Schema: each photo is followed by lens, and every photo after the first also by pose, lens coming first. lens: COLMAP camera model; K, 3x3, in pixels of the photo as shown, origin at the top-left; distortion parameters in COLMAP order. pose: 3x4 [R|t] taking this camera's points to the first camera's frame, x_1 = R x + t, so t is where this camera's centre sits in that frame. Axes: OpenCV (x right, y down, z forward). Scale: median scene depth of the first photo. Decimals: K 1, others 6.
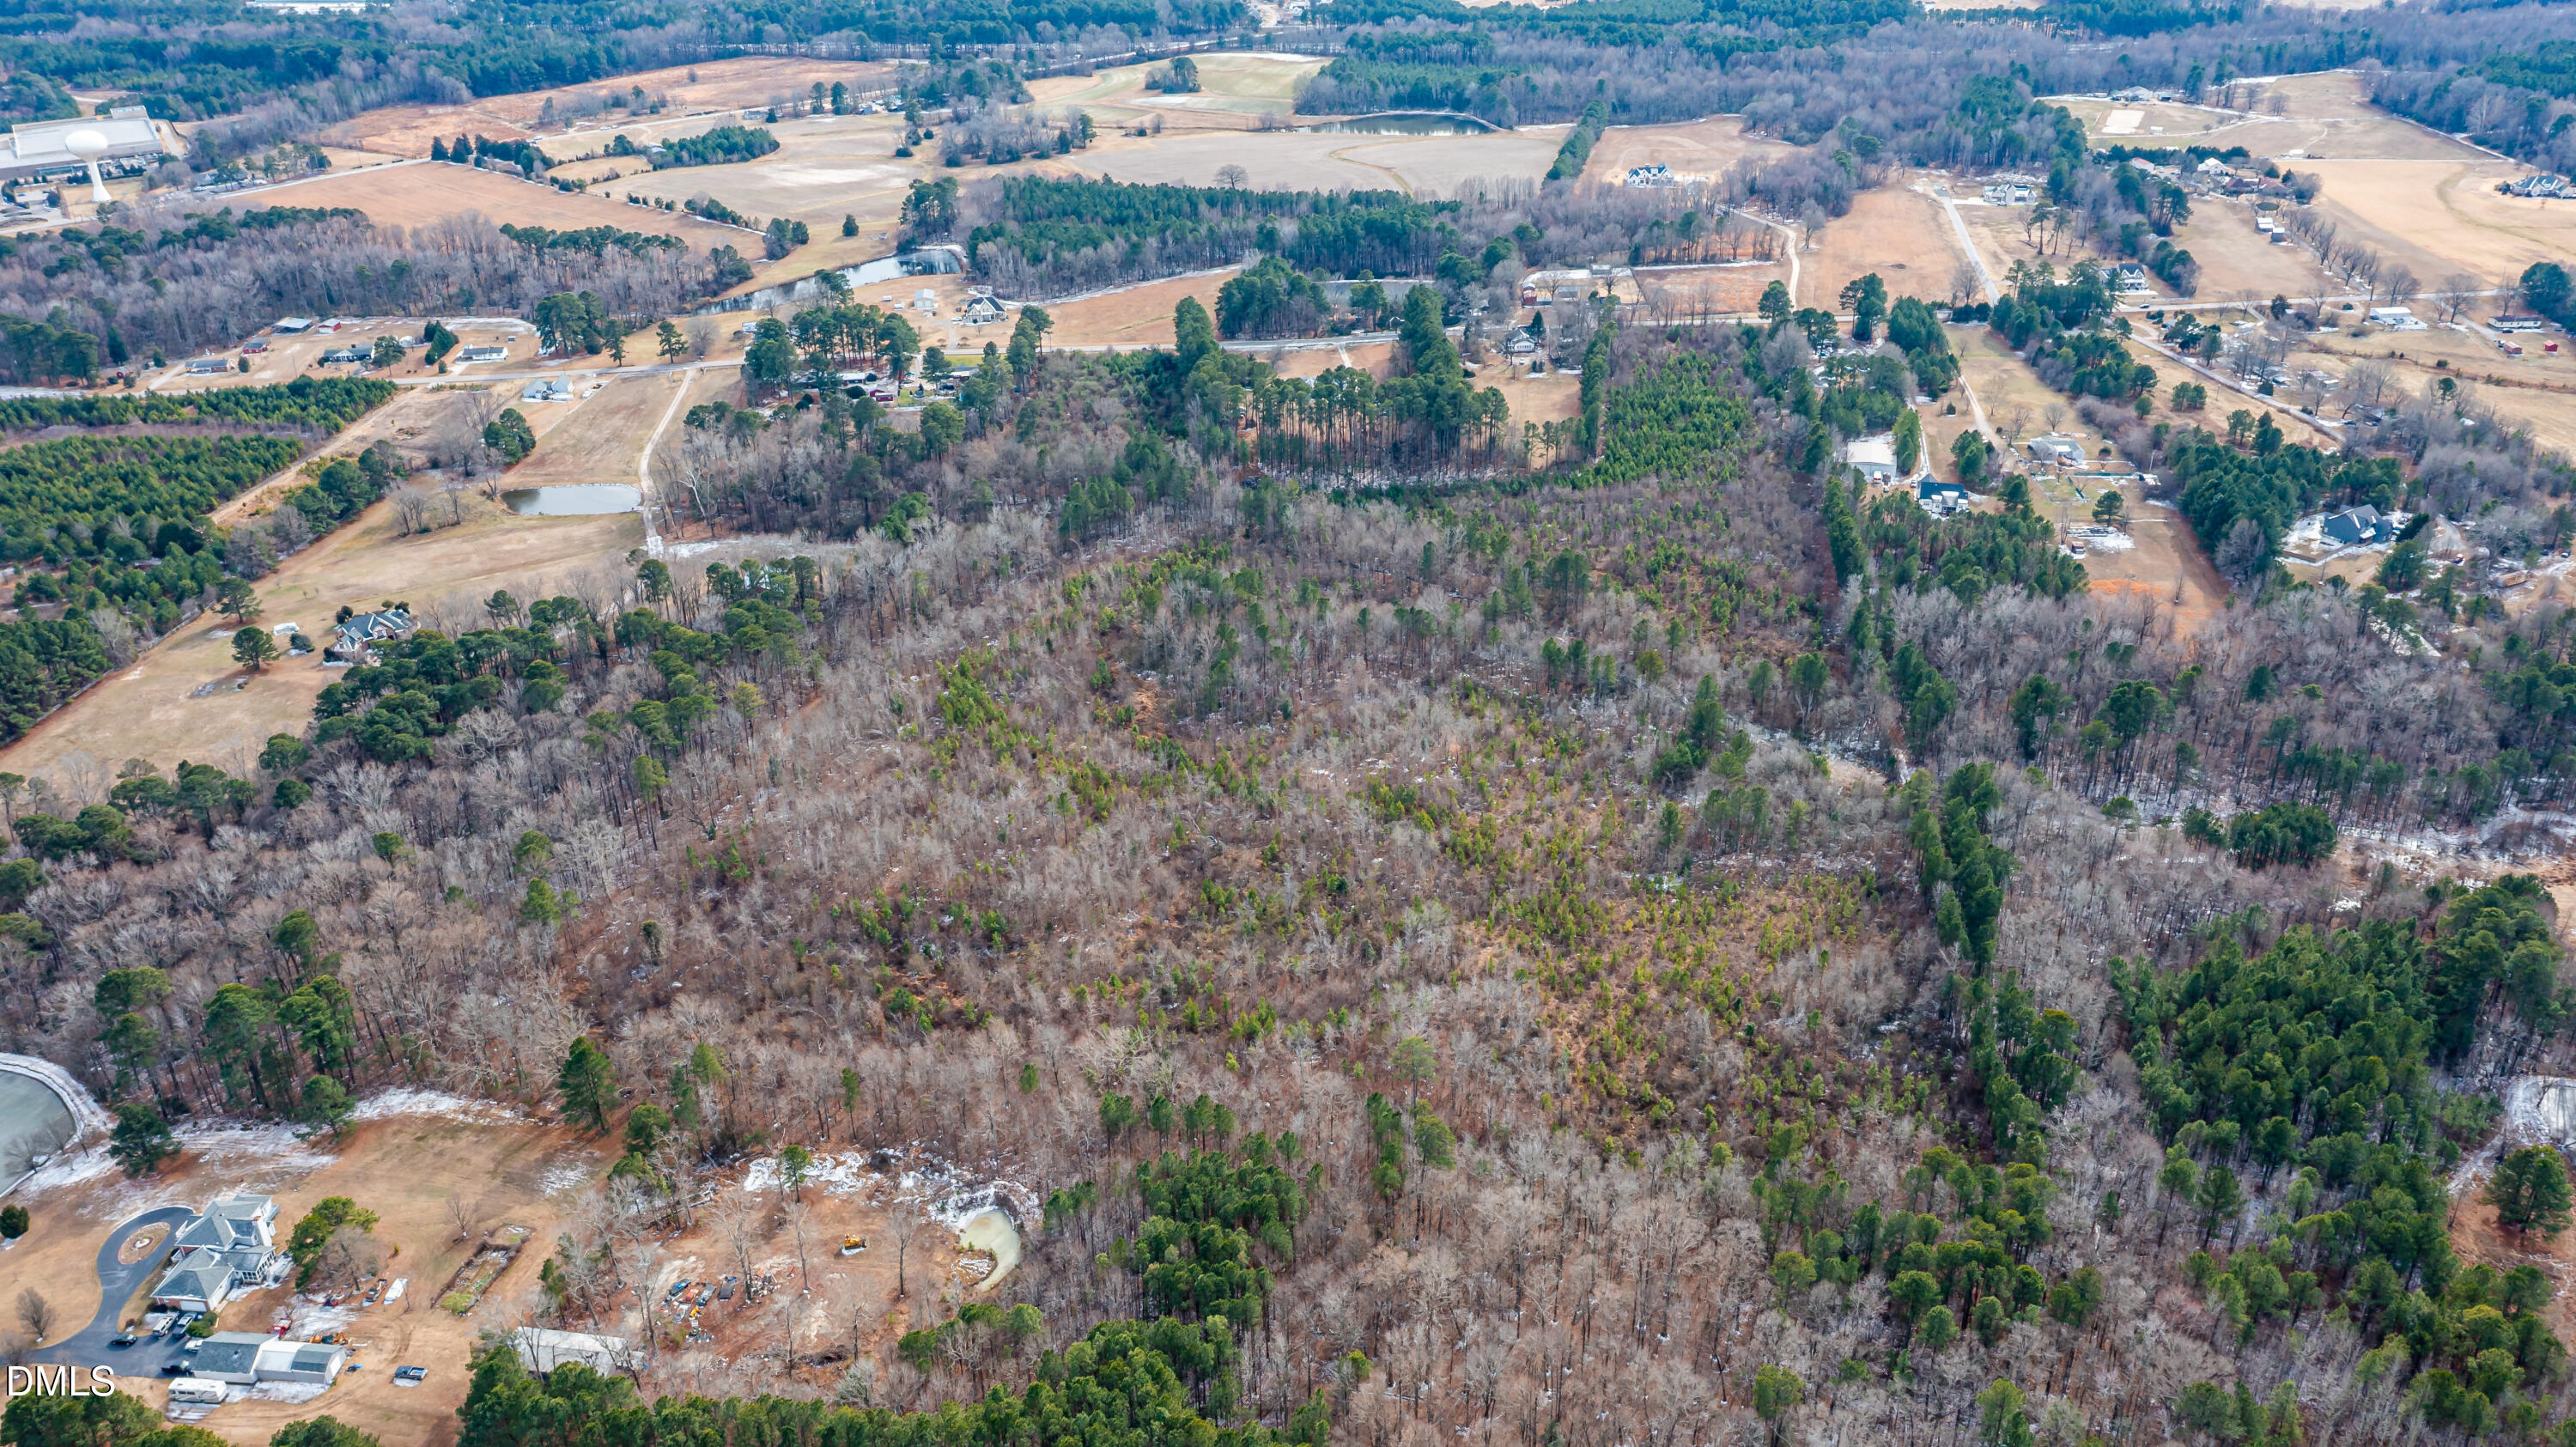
lens RADIAL K [[2028.4, 0, 1287.9], [0, 2028.4, 730.4], [0, 0, 1]] dist [-0.014022, 0.008245]
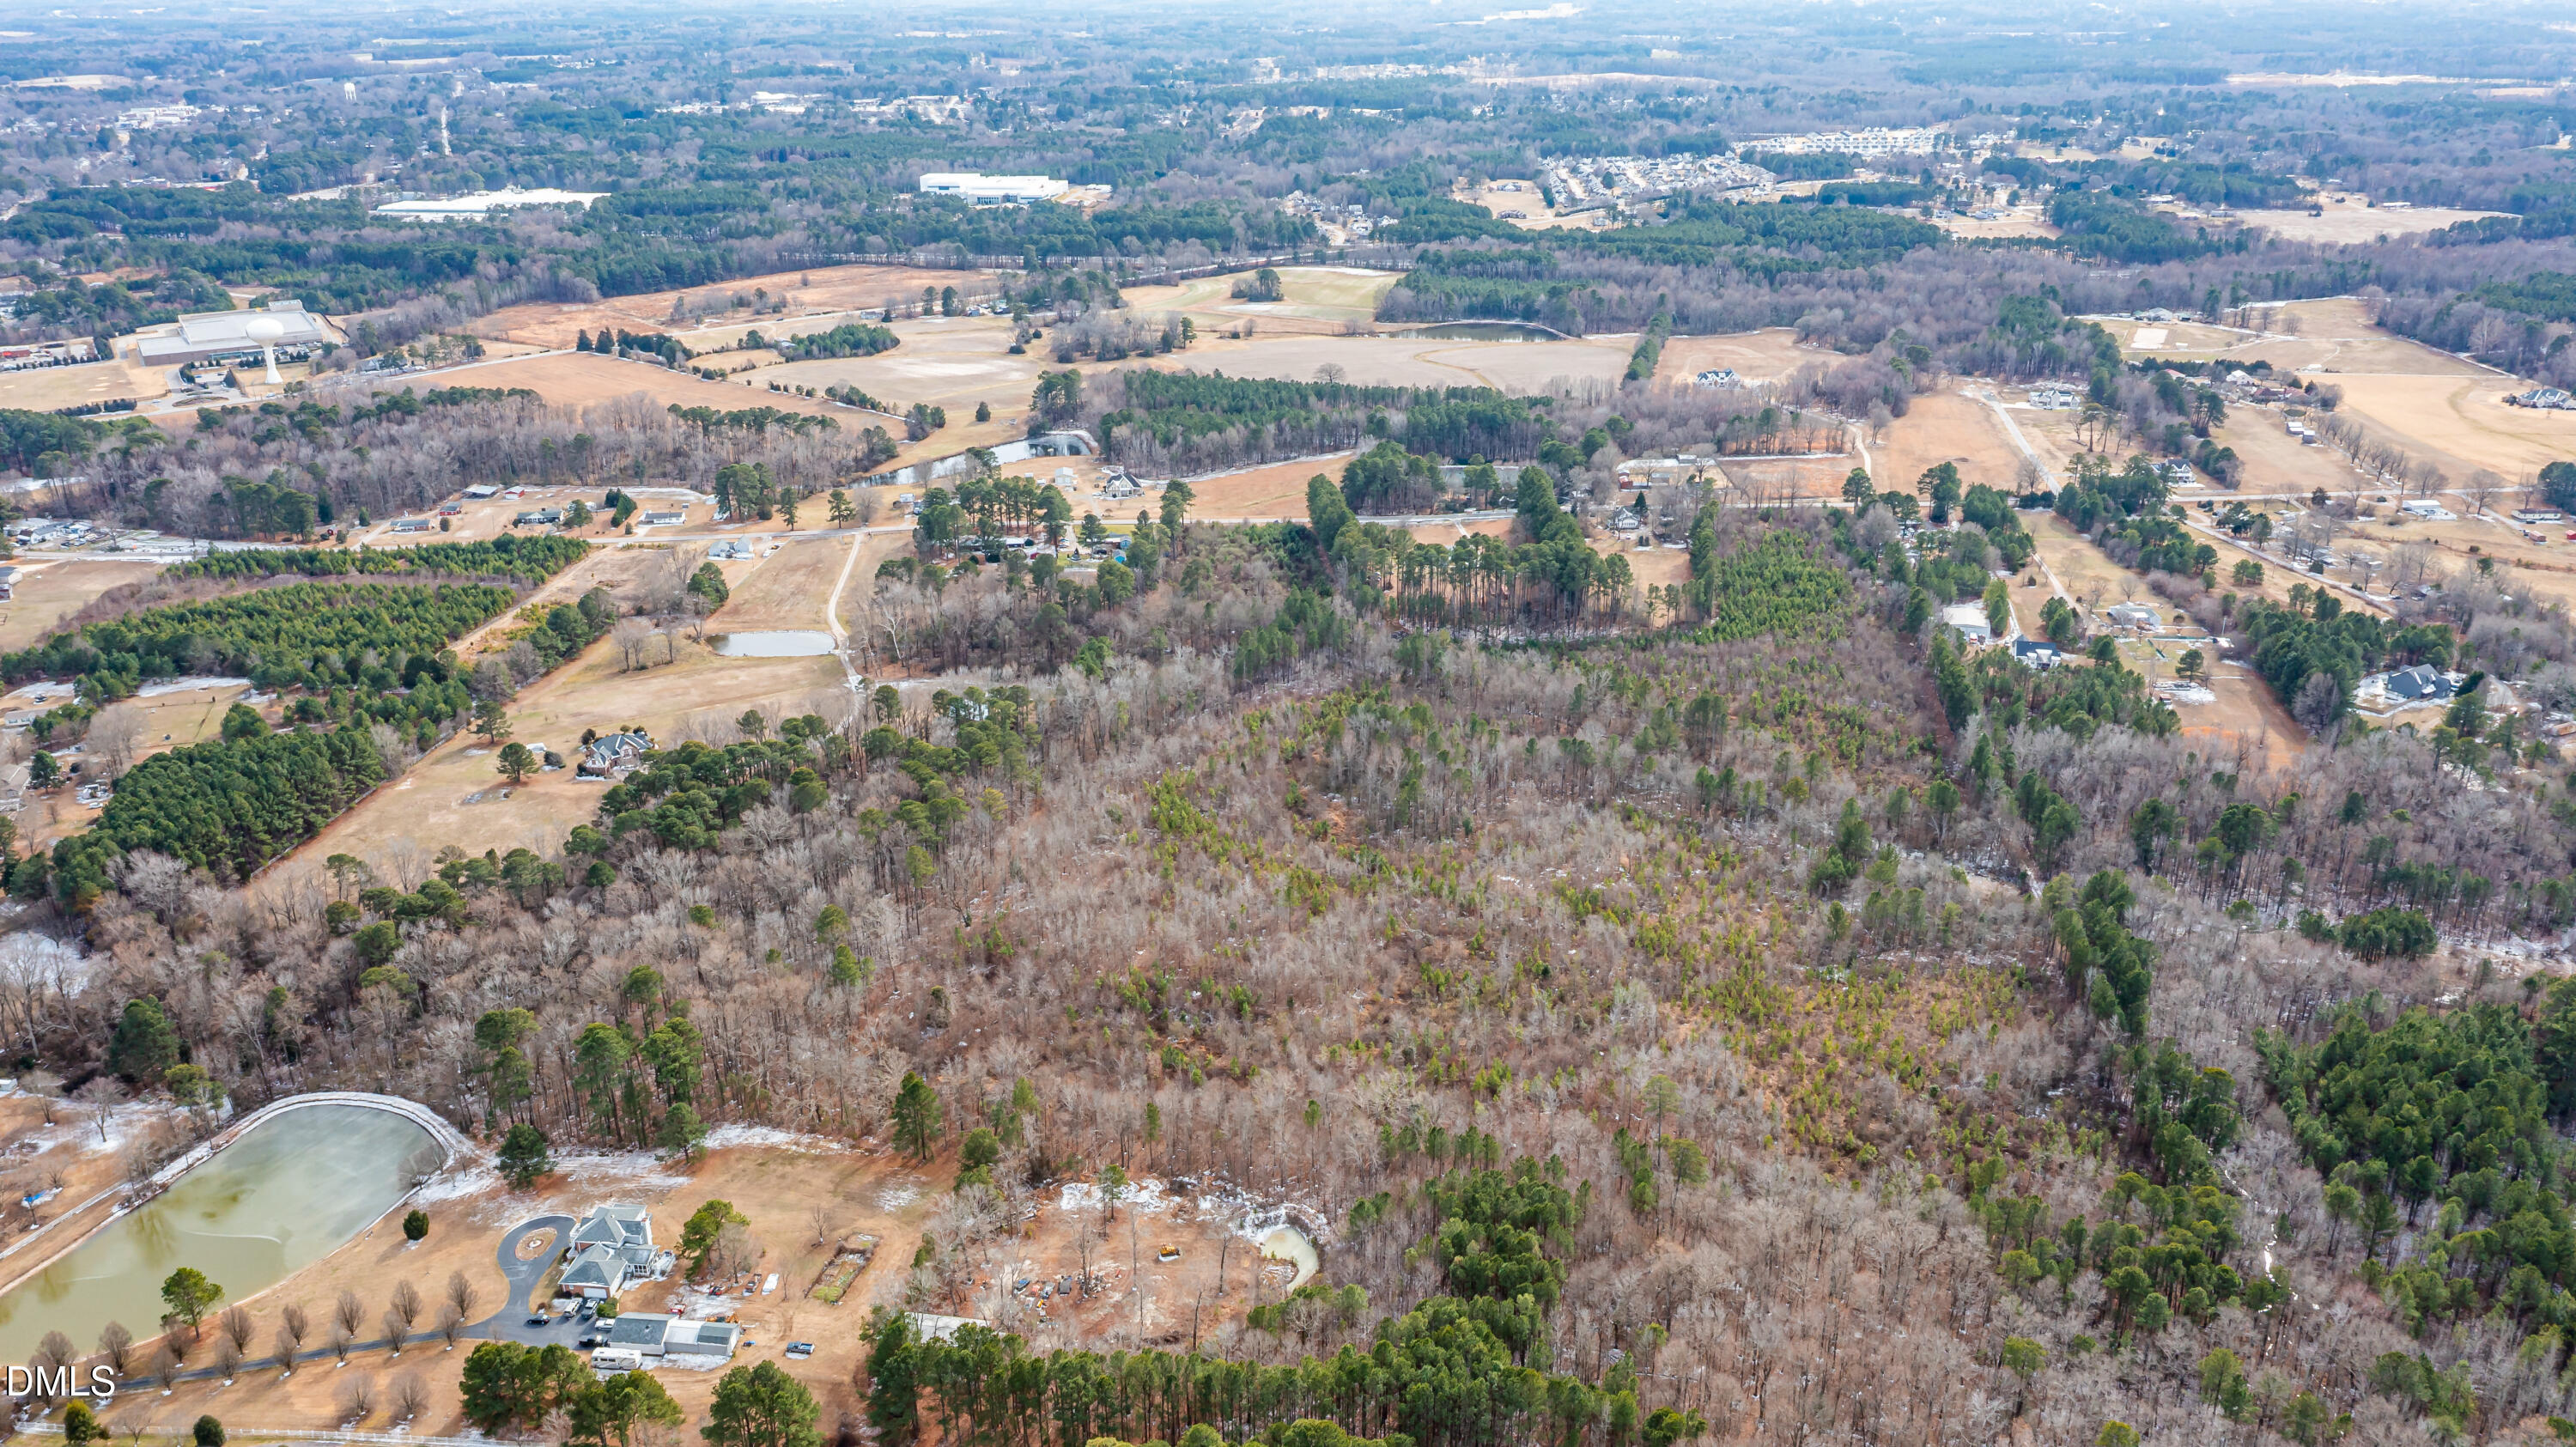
lens RADIAL K [[2028.4, 0, 1290.4], [0, 2028.4, 716.7], [0, 0, 1]] dist [-0.014022, 0.008245]
pose [[0.999909, 0.012822, 0.004075, -0.091553], [-0.012291, 0.993755, -0.110906, 0.048389], [-0.005471, 0.110846, 0.993823, -0.089397]]
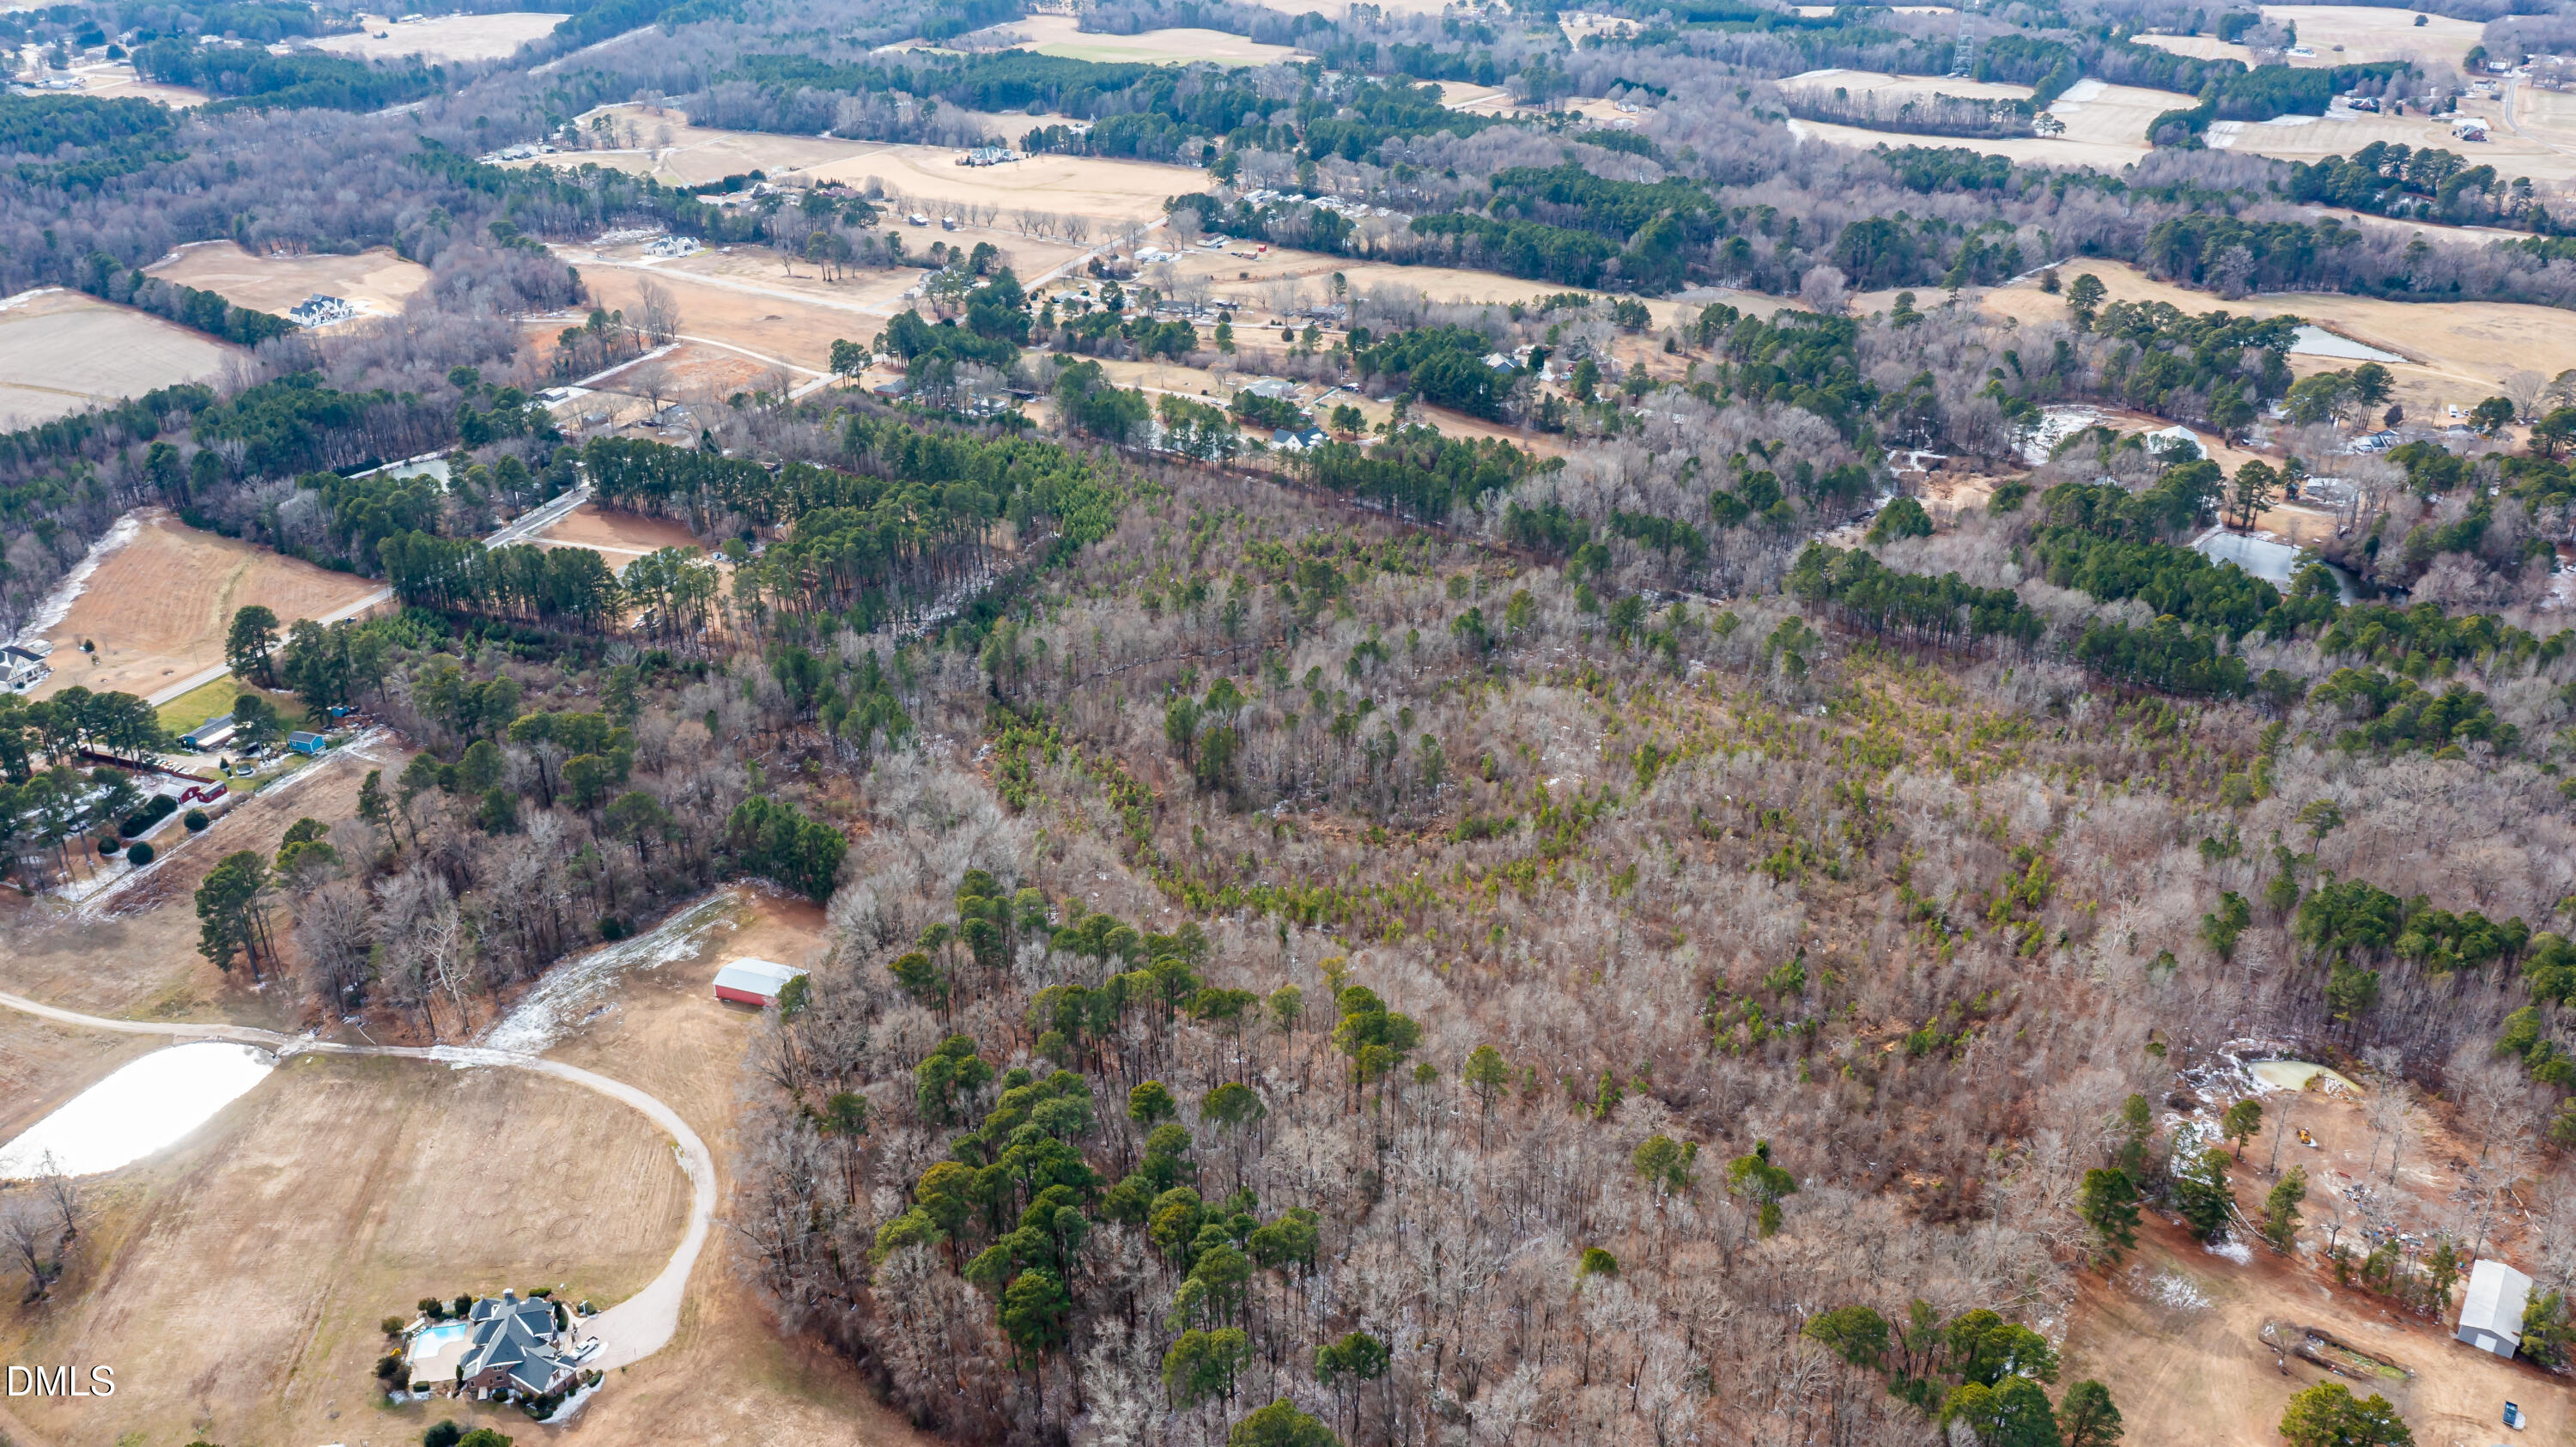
lens RADIAL K [[2028.4, 0, 1295.8], [0, 2028.4, 718.5], [0, 0, 1]] dist [-0.014022, 0.008245]
pose [[0.433188, -0.374578, 0.819780, -0.734063], [0.404791, 0.893513, 0.194369, -0.219067], [-0.805290, 0.247641, 0.538685, 0.468972]]
